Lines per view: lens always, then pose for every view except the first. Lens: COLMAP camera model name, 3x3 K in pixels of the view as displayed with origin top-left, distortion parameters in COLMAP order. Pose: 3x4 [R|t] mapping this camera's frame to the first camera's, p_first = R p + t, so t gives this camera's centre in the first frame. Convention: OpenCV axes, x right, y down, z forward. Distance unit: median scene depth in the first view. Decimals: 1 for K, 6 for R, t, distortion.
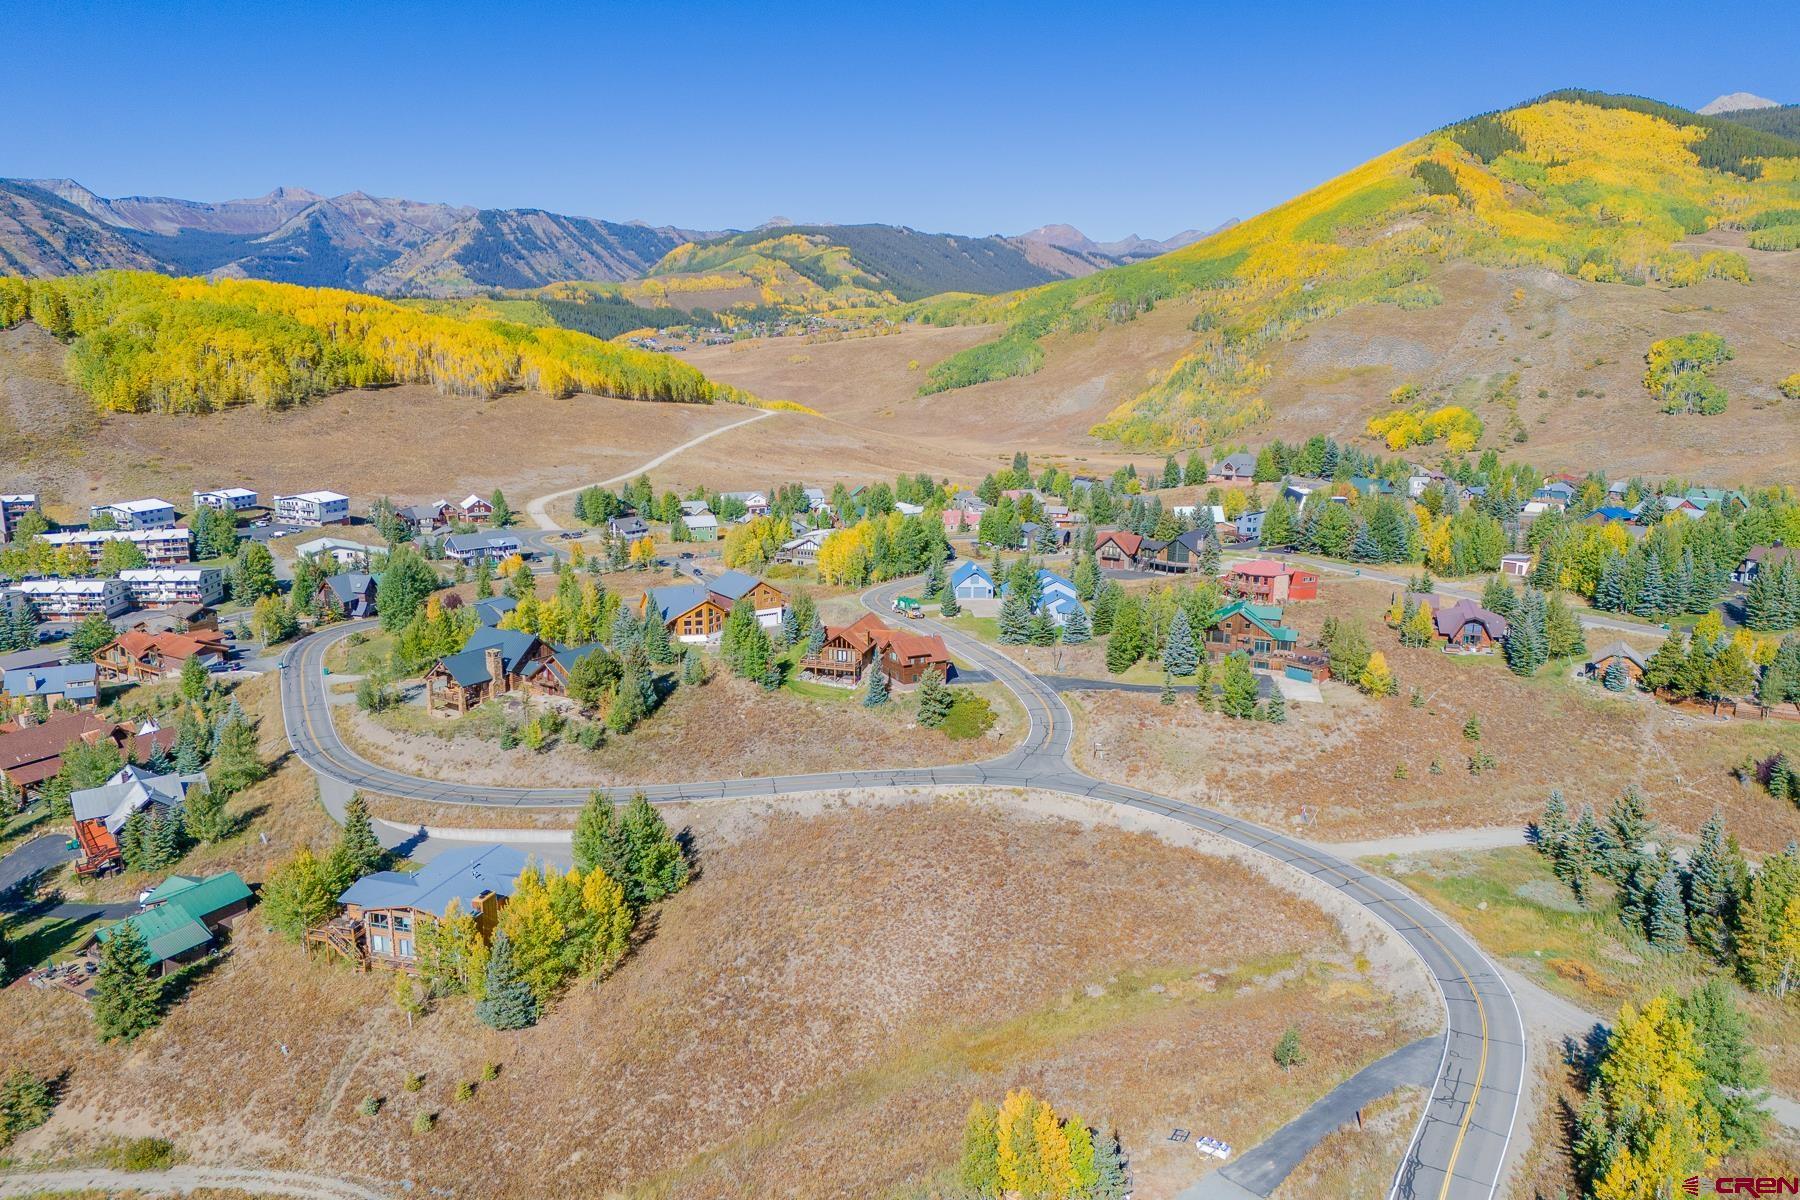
lens RADIAL K [[1302.8, 0, 894.6], [0, 1302.8, 608.3], [0, 0, 1]] dist [0.102072, -0.116589]
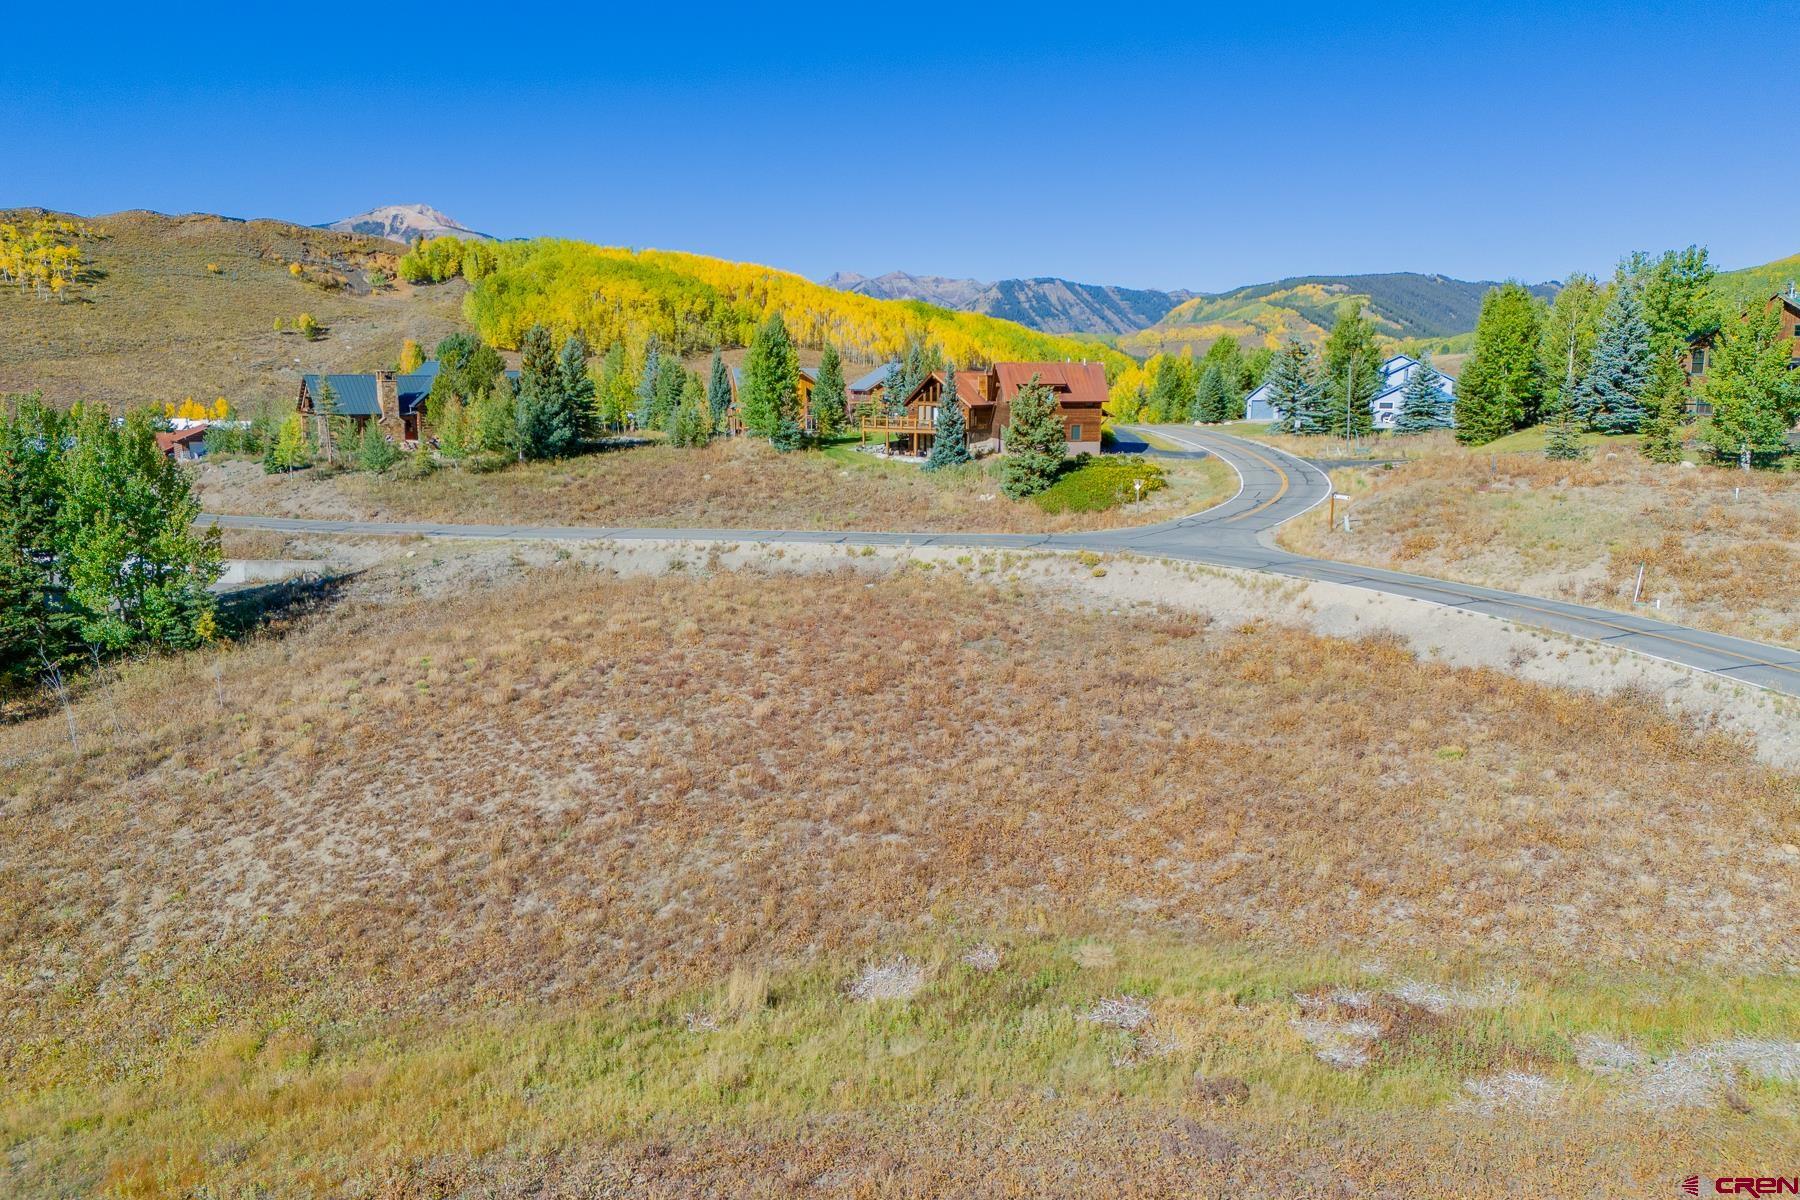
lens RADIAL K [[1302.8, 0, 894.6], [0, 1302.8, 608.3], [0, 0, 1]] dist [0.102072, -0.116589]
pose [[0.928803, 0.059555, -0.365758, 0.024338], [-0.078840, 0.996163, -0.038004, 0.022642], [0.362091, 0.064135, 0.929934, 0.075360]]
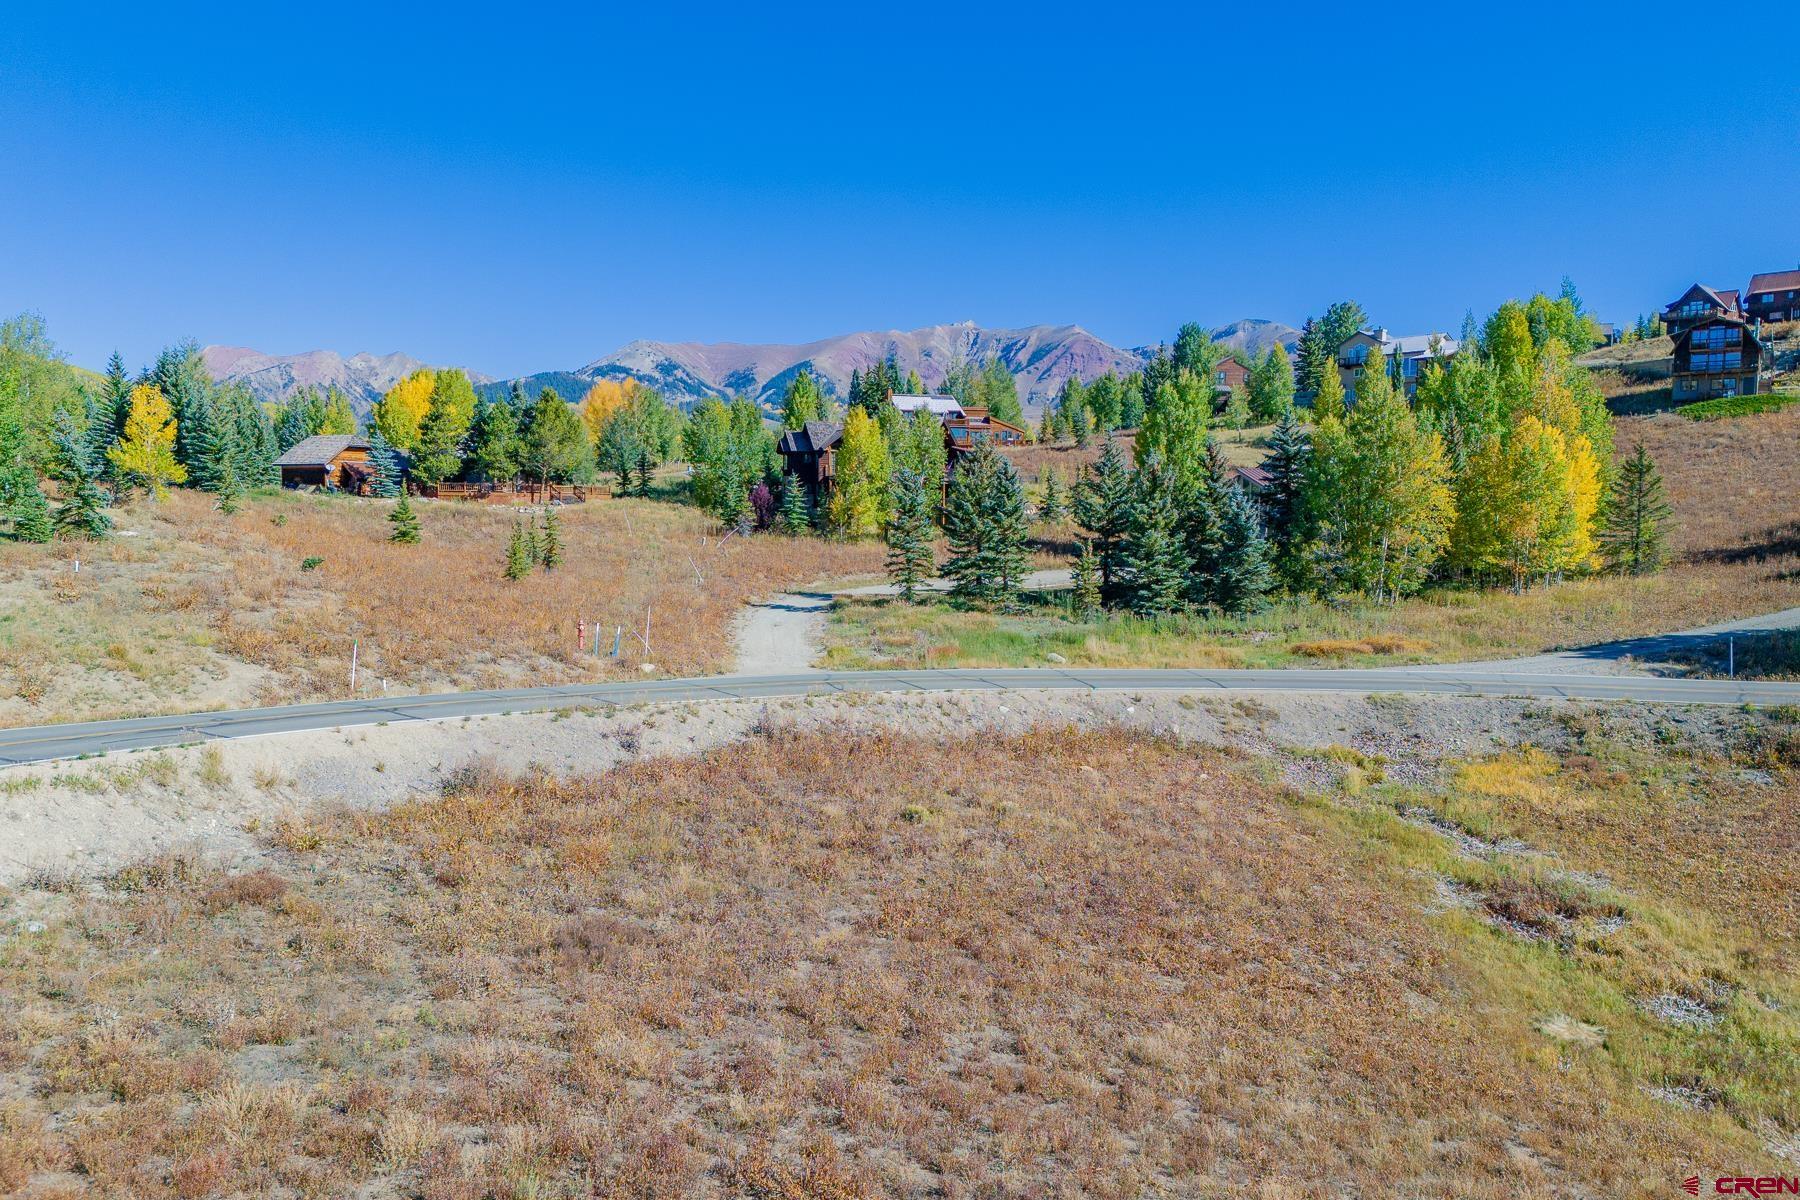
lens RADIAL K [[1316.8, 0, 900.0], [0, 1316.8, 600.0], [0, 0, 1]] dist [0.068082, -0.072687]
pose [[0.051926, -0.075086, 0.995824, -0.003686], [0.219606, 0.973619, 0.061960, 0.017348], [-0.974206, 0.215472, 0.067046, 0.109586]]
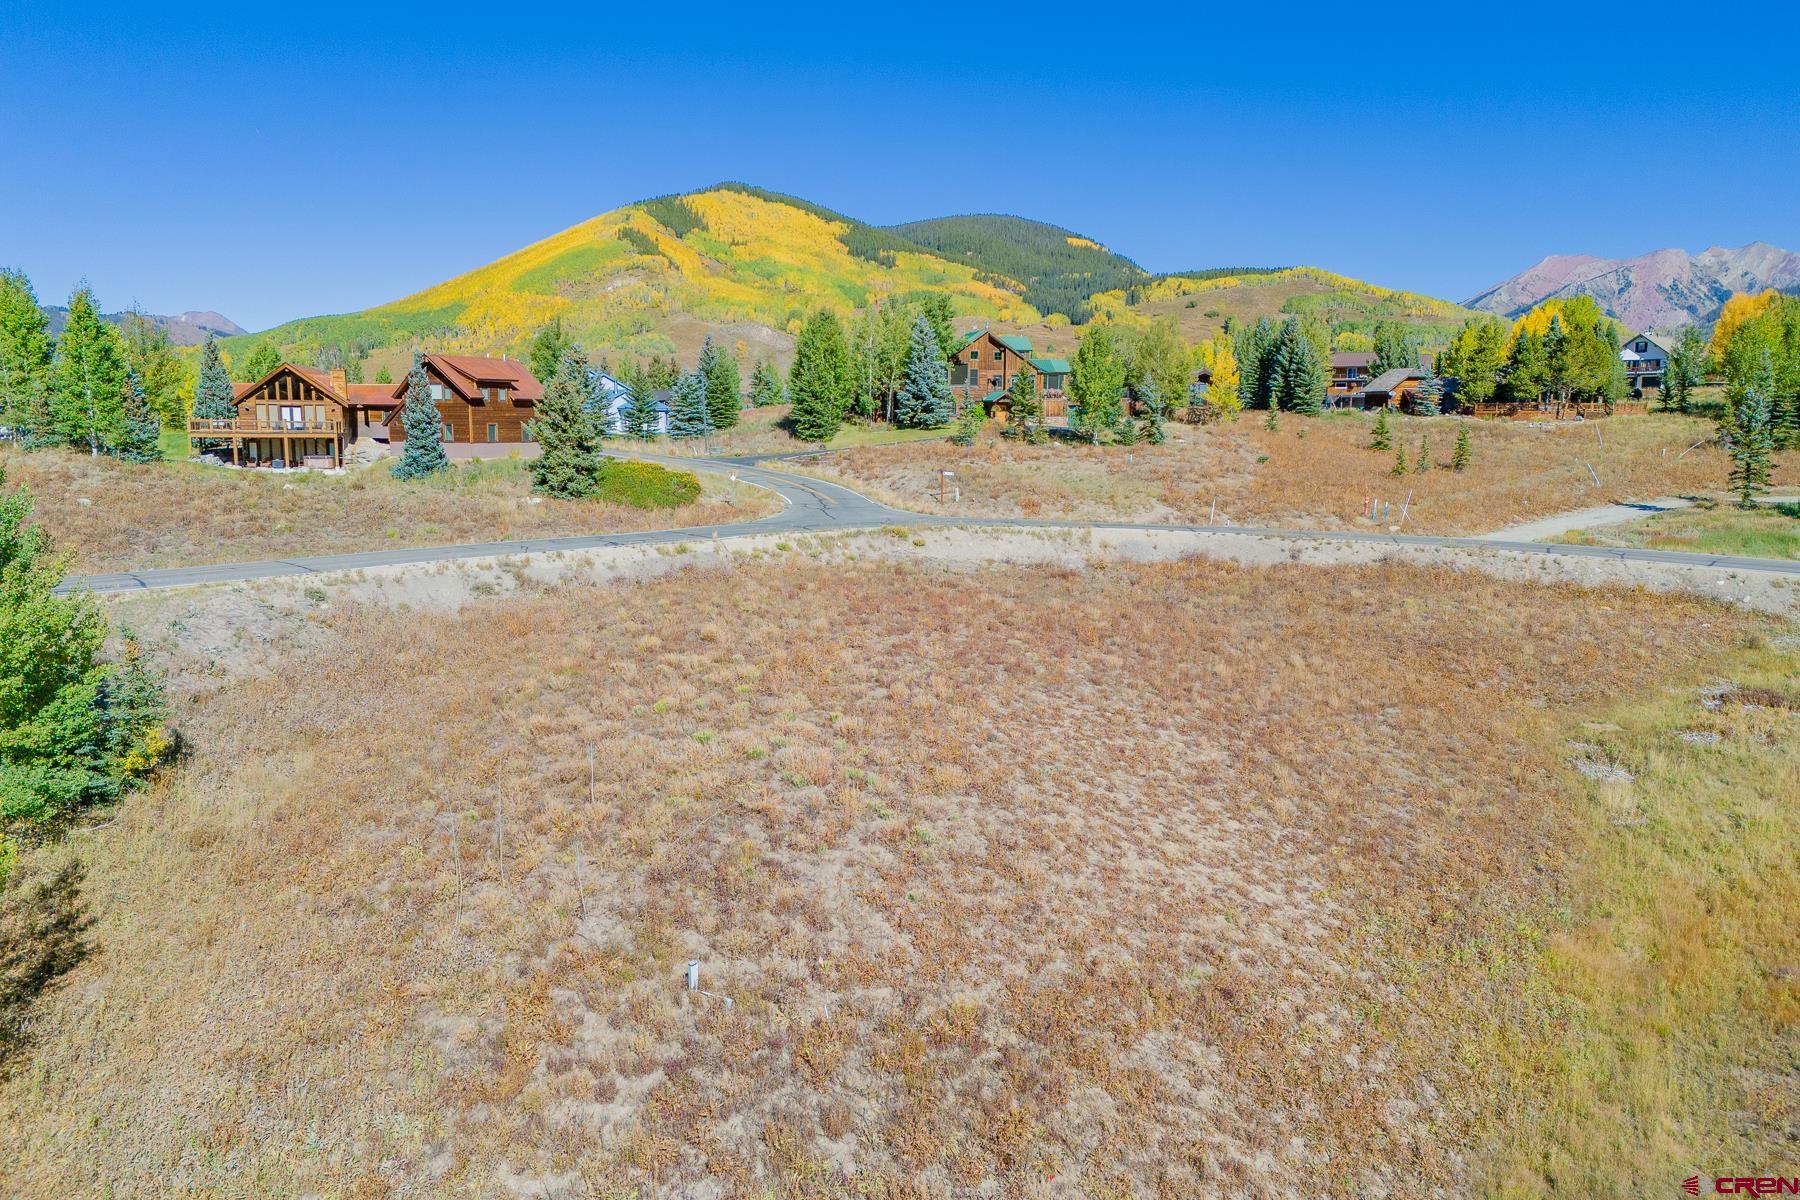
lens RADIAL K [[1302.8, 0, 894.6], [0, 1302.8, 608.3], [0, 0, 1]] dist [0.102072, -0.116589]
pose [[0.828807, -0.084758, 0.553078, -0.020375], [0.126778, 0.991200, -0.038082, 0.023551], [-0.544983, 0.101680, 0.832259, 0.079726]]
